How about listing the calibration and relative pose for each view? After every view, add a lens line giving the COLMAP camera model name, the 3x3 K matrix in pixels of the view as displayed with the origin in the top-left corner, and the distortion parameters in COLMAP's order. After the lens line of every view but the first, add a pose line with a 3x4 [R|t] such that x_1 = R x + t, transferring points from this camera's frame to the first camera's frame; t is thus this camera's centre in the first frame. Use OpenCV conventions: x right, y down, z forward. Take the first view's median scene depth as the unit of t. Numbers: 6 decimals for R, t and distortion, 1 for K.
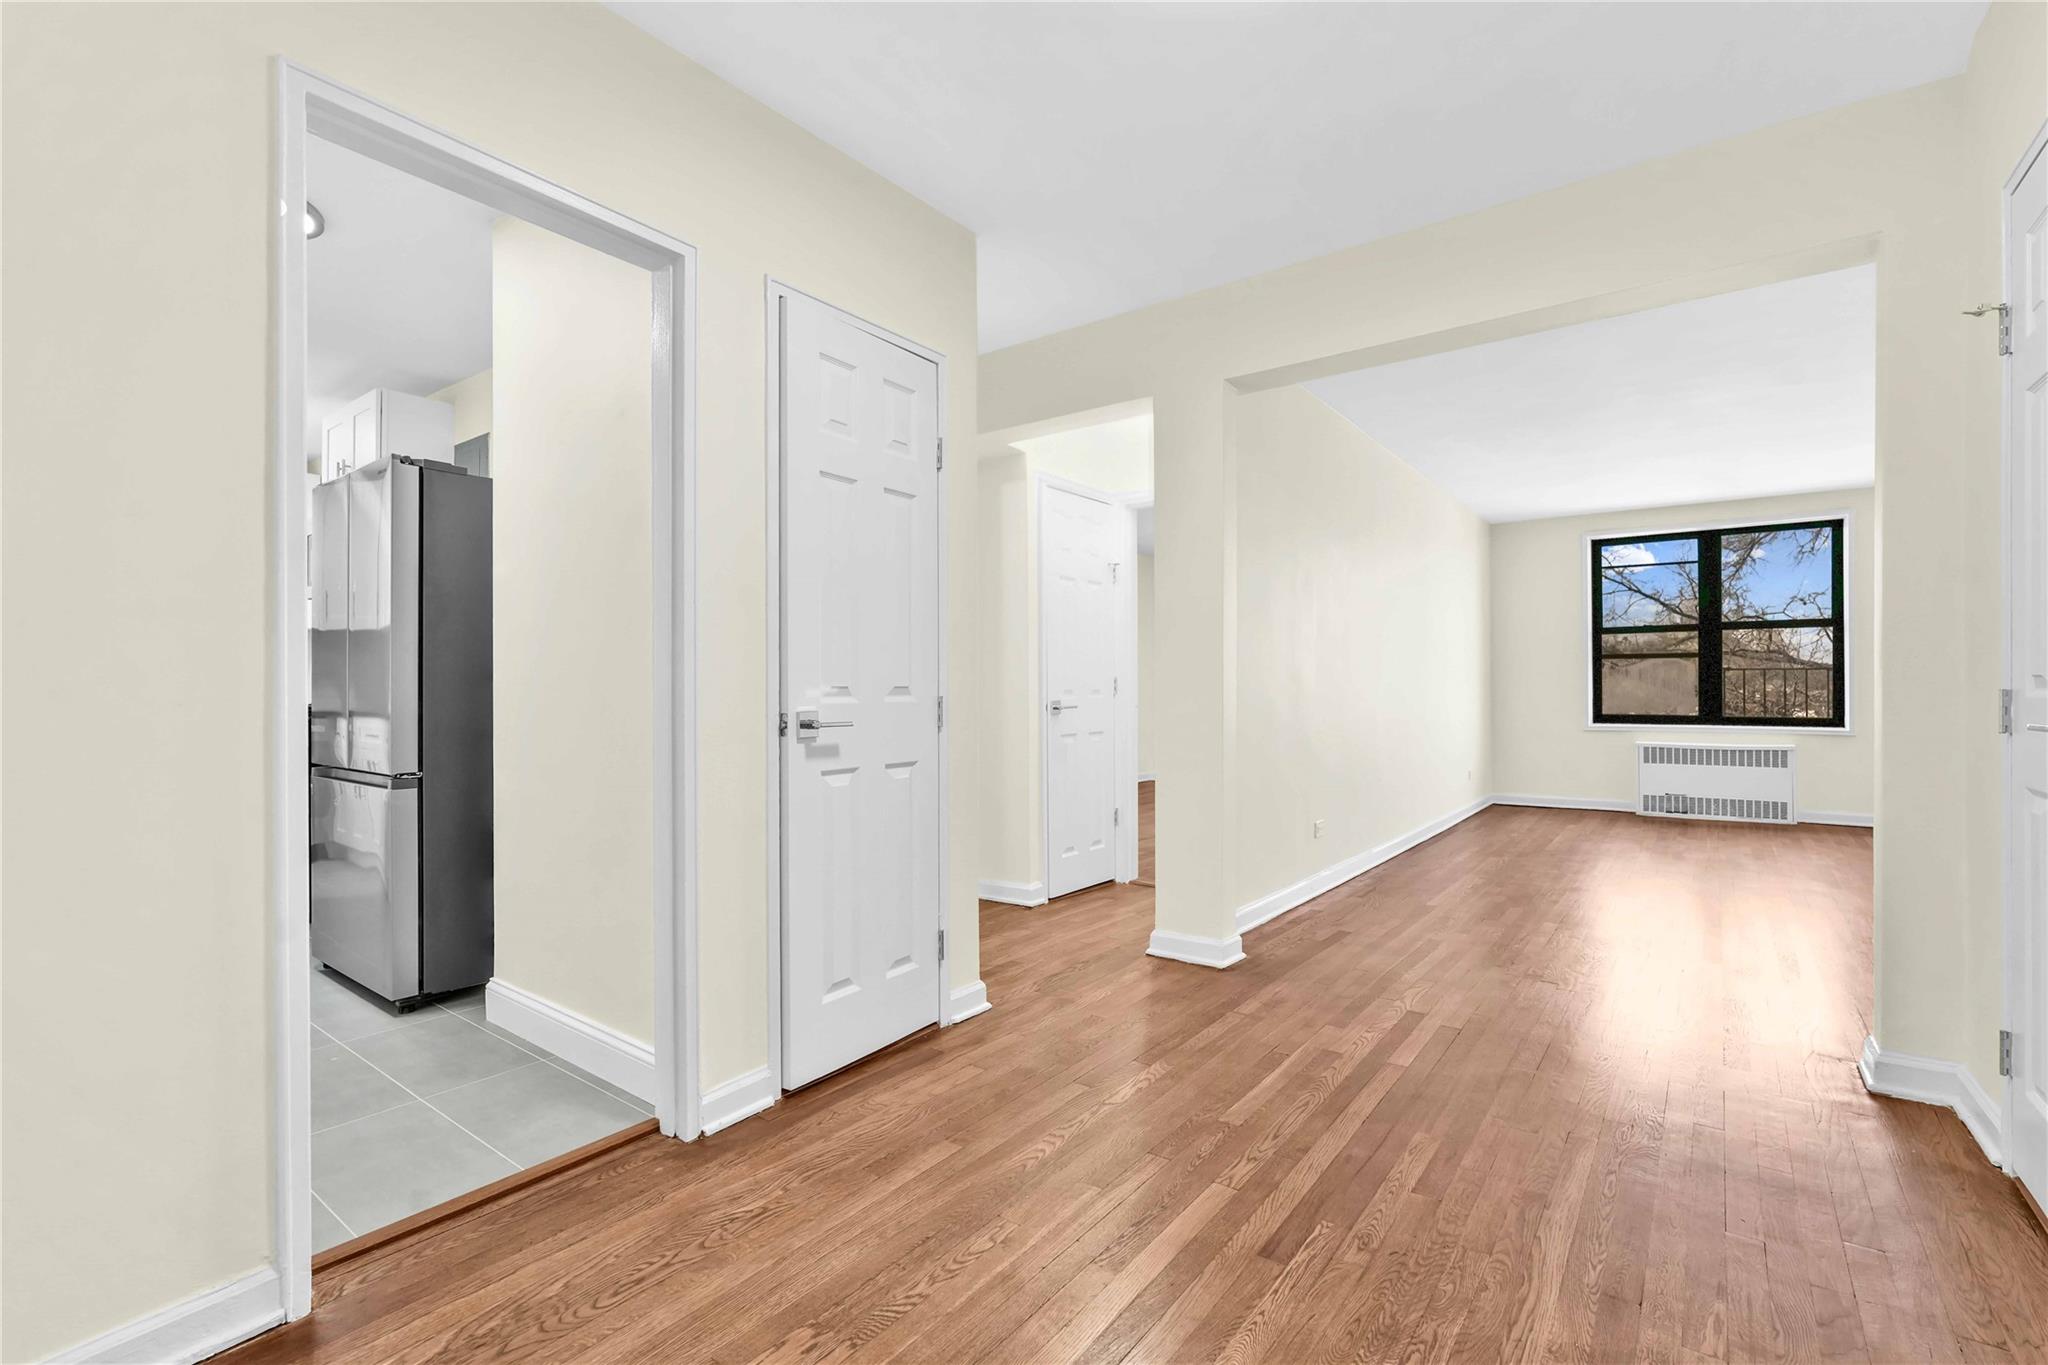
lens RADIAL K [[898.3, 0, 1016.2], [0, 898.3, 692.6], [0, 0, 1]] dist [-0.015890, 0.005897]
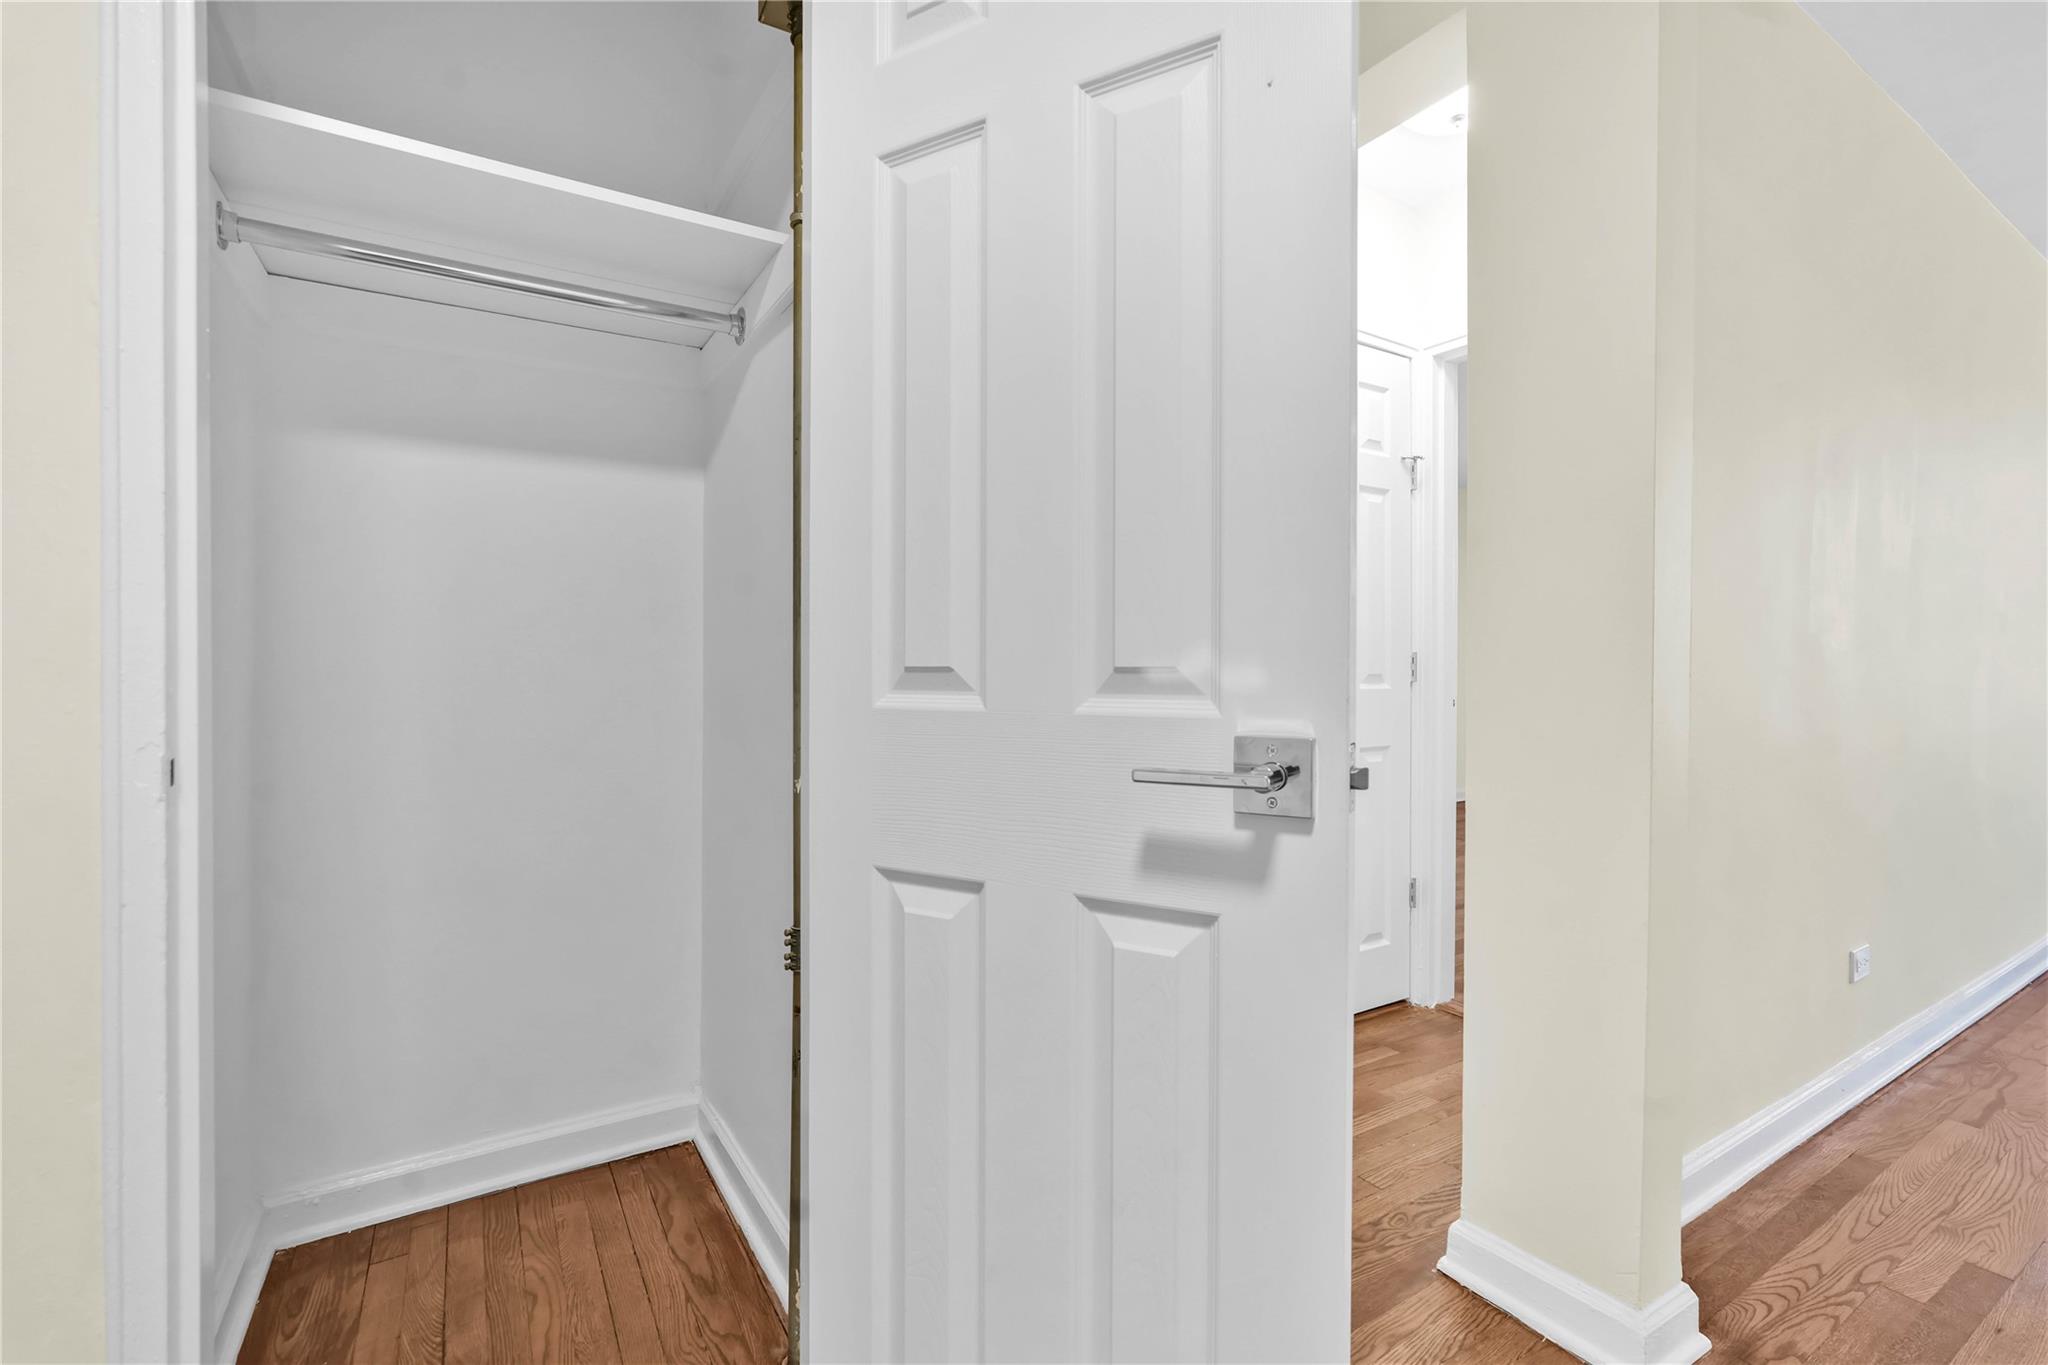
lens RADIAL K [[898.3, 0, 1022.1], [0, 898.3, 671.1], [0, 0, 1]] dist [-0.015890, 0.005897]
pose [[0.937997, 0.005279, -0.346603, 0.079728], [-0.004251, 0.999984, 0.003728, -0.006347], [0.346617, -0.002024, 0.938005, 0.396219]]
